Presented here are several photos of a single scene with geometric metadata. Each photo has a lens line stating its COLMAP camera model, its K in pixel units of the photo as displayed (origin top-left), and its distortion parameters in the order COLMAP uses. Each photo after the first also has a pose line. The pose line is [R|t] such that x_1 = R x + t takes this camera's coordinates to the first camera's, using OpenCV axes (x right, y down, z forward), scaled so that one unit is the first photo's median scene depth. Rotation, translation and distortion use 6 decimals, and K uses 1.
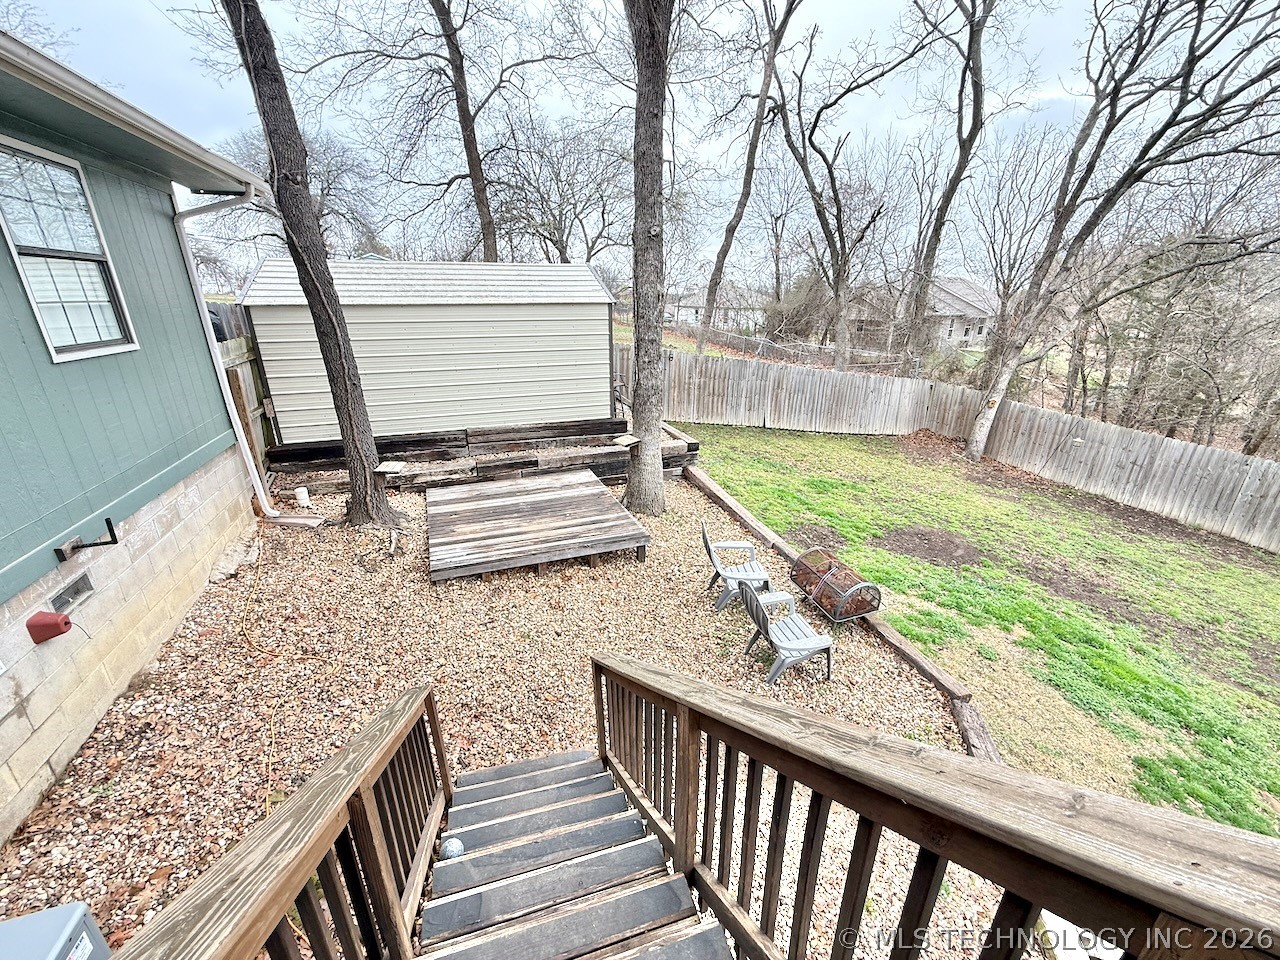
lens RADIAL K [[512.4, 0, 636.9], [0, 512.4, 481.6], [0, 0, 1]] dist [0.002406, 0.001379]
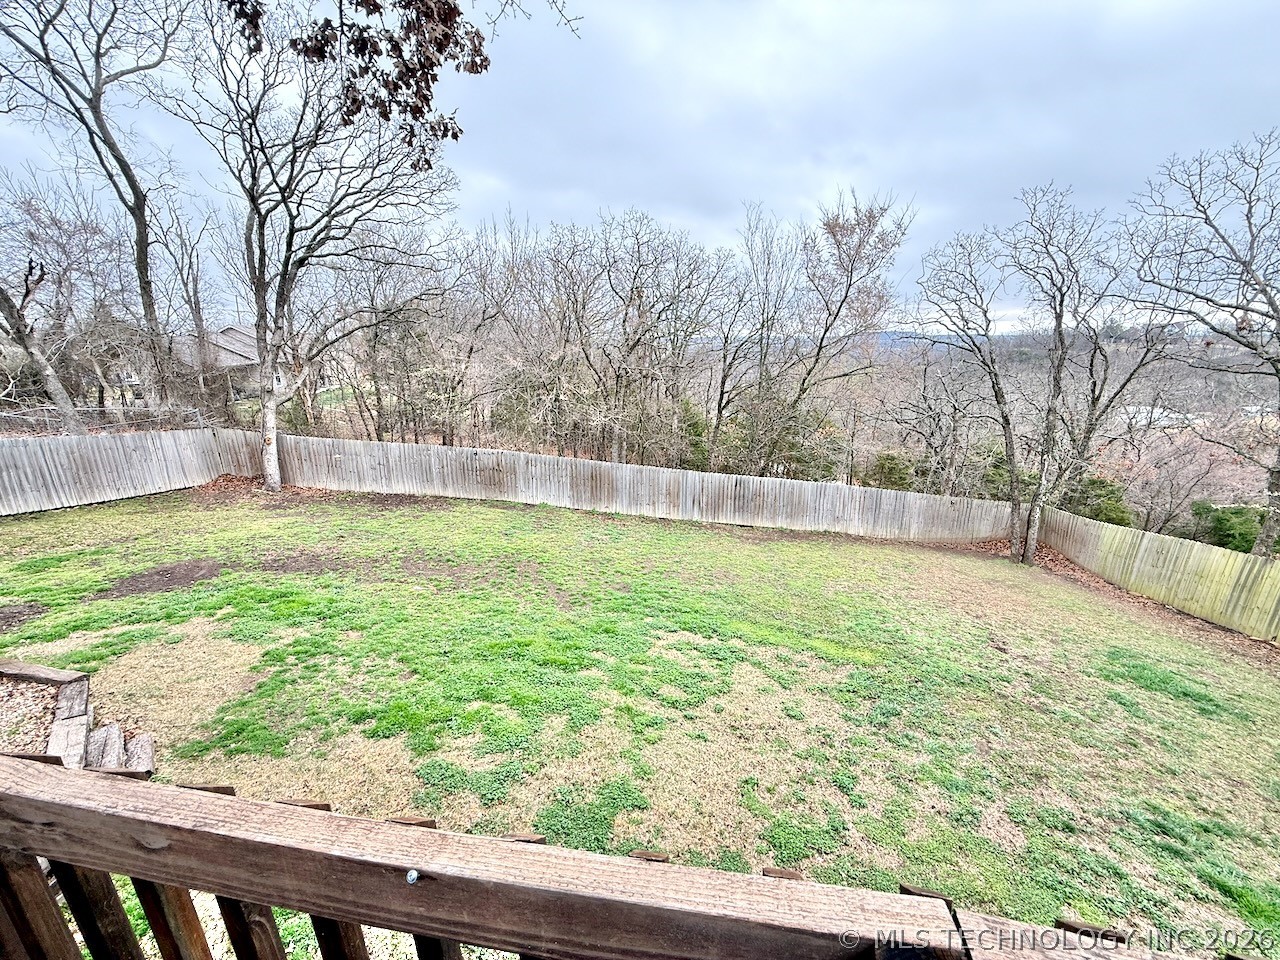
lens RADIAL K [[512.4, 0, 640.7], [0, 512.4, 484.4], [0, 0, 1]] dist [0.002406, 0.001379]
pose [[0.491350, -0.250139, 0.834270, 0.132738], [0.309956, 0.945381, 0.100903, 0.093300], [-0.813943, 0.209009, 0.542045, -0.315955]]
